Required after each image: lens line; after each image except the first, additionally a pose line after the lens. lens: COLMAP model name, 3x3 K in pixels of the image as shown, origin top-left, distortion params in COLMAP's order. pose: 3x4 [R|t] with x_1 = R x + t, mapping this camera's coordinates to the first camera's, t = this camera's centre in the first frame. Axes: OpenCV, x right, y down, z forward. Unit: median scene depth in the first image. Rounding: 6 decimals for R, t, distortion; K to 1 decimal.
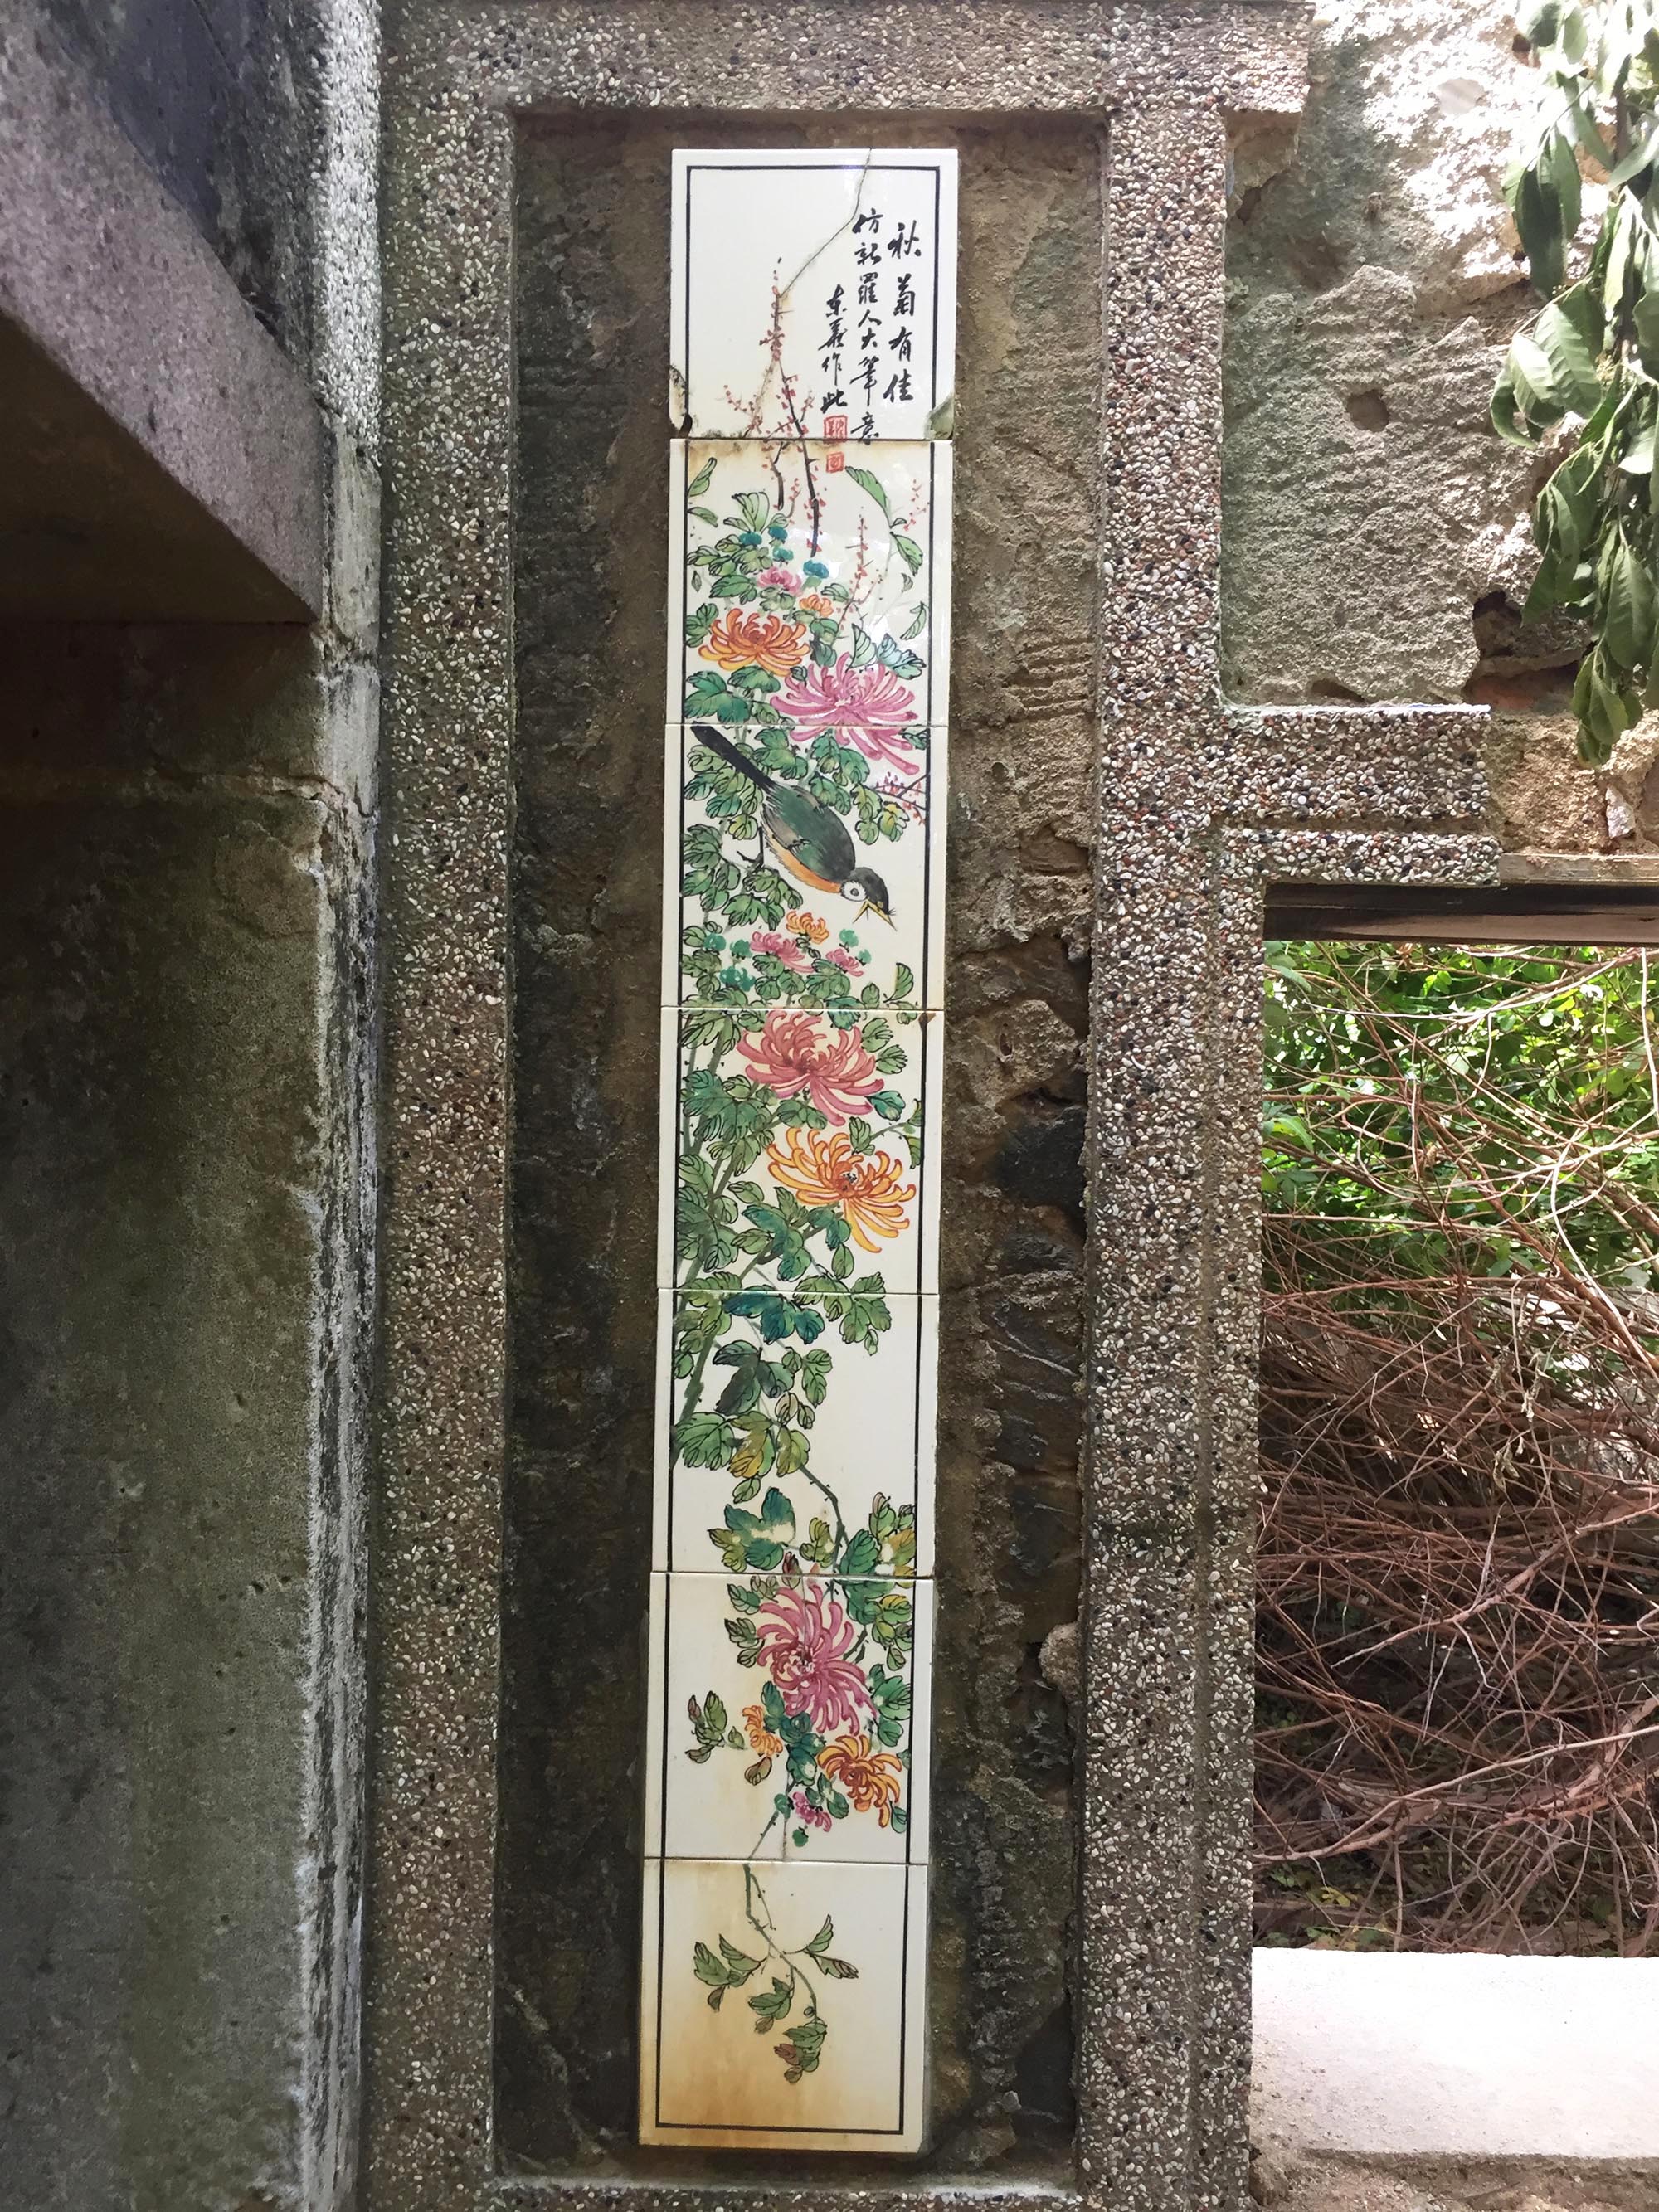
lens RADIAL K [[1924.1, 0, 828.9], [0, 1924.1, 1105.8], [0, 0, 1]] dist [0.073440, -0.086501]
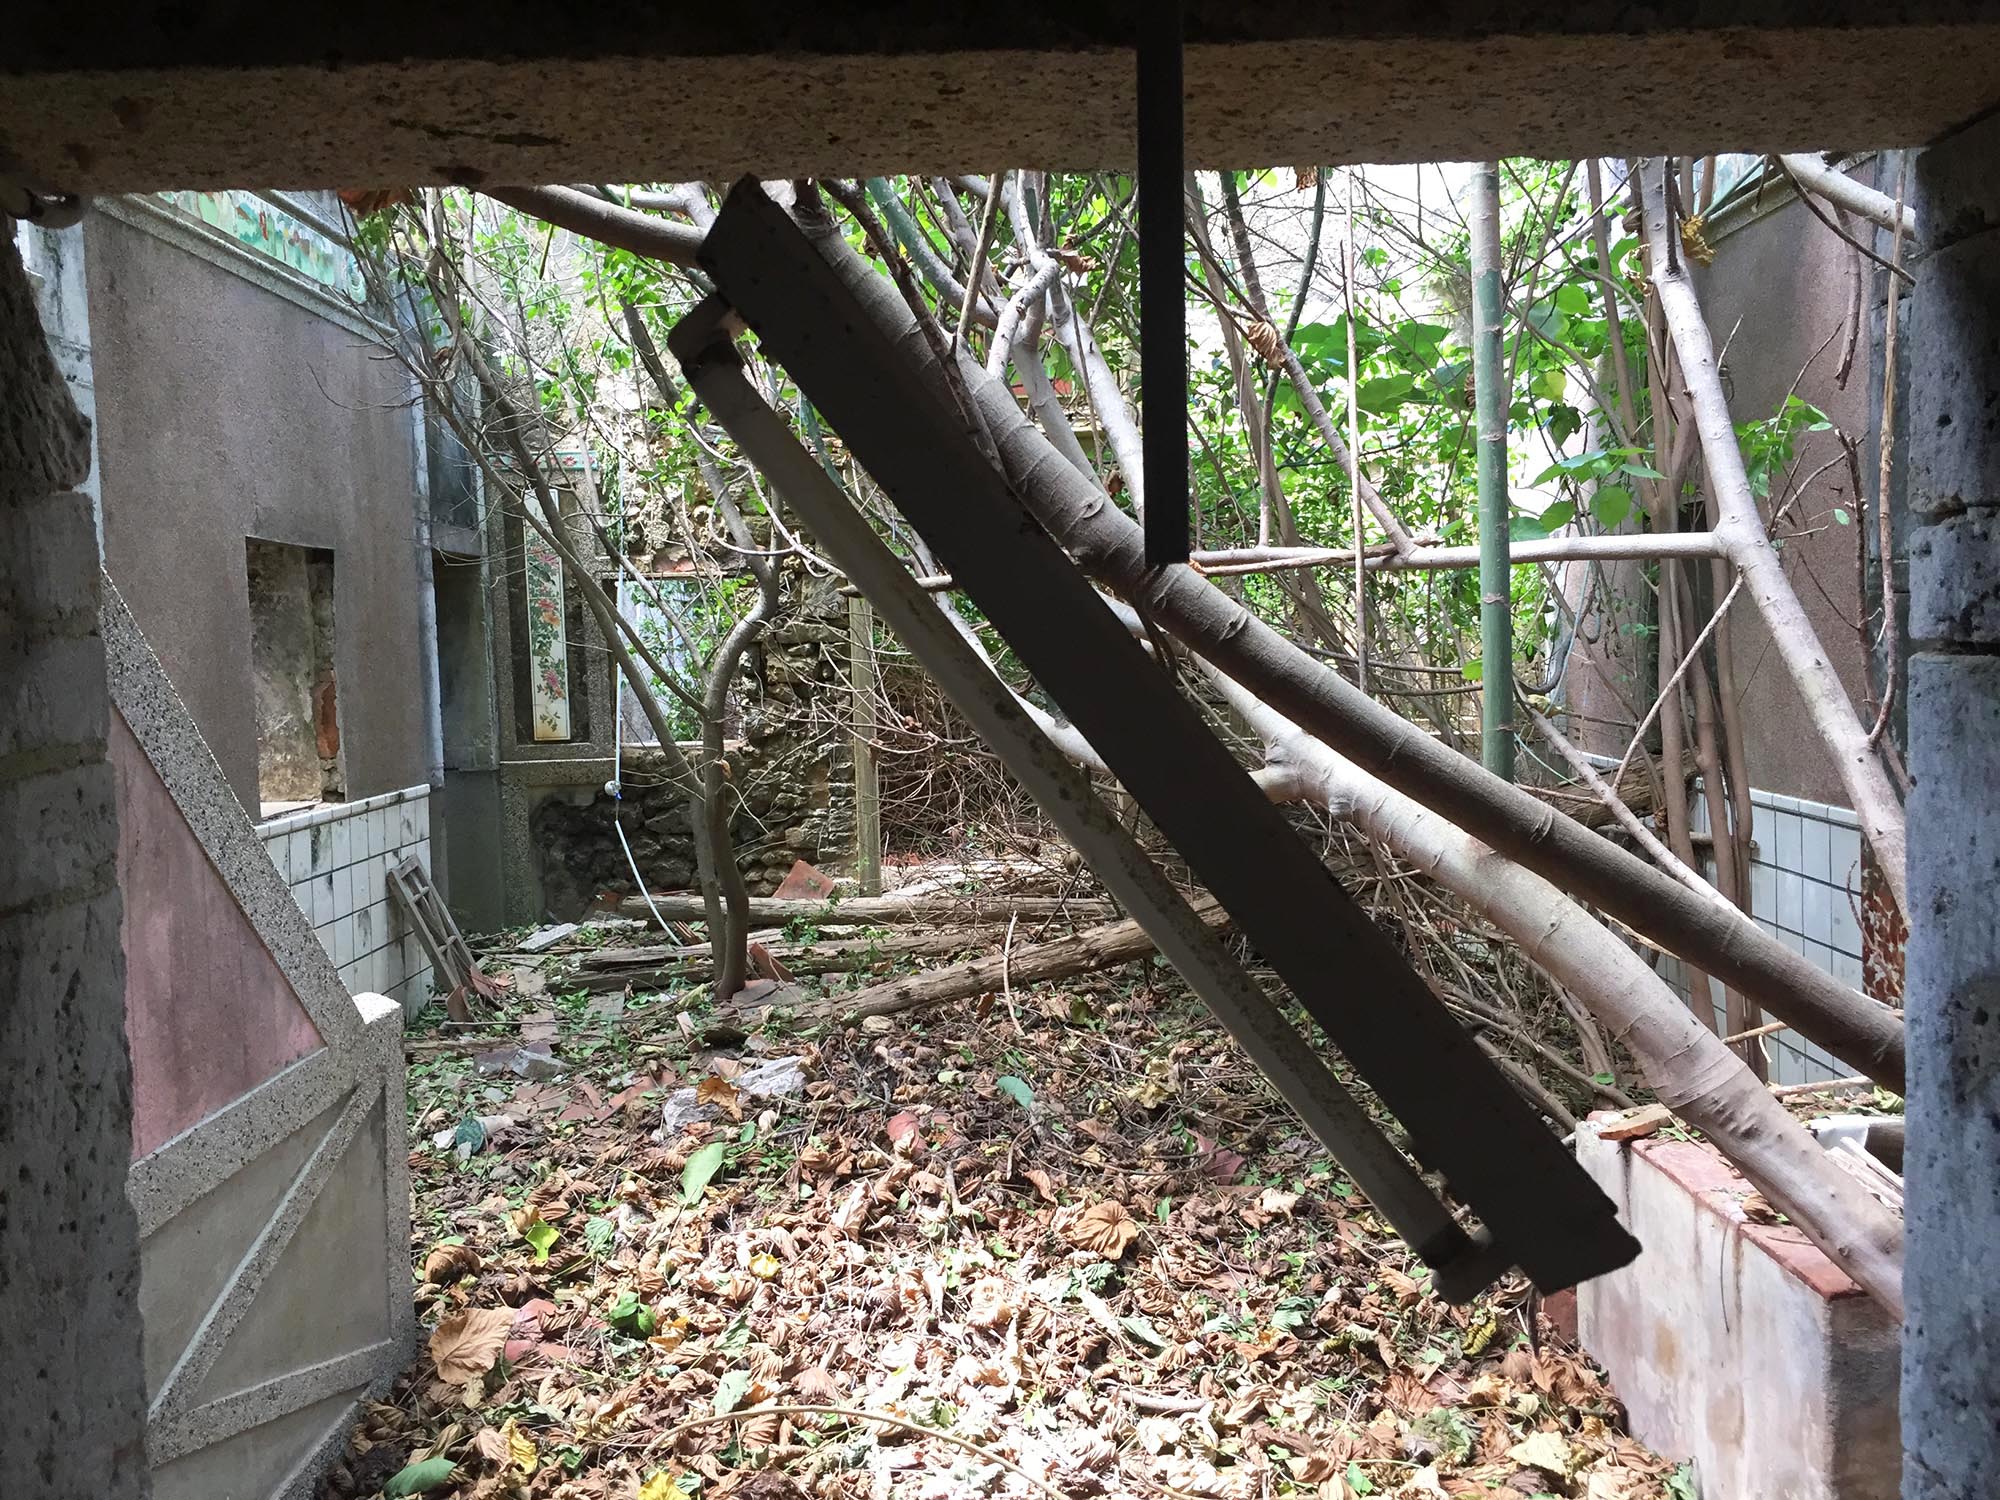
lens RADIAL K [[1739.6, 0, 1000.5], [0, 1739.6, 749.4], [0, 0, 1]] dist [0.073440, -0.086501]
pose [[0.998530, -0.047691, 0.025739, 1.642448], [0.045753, 0.996409, 0.071244, 0.144480], [-0.029044, -0.069962, 0.997127, -6.278952]]
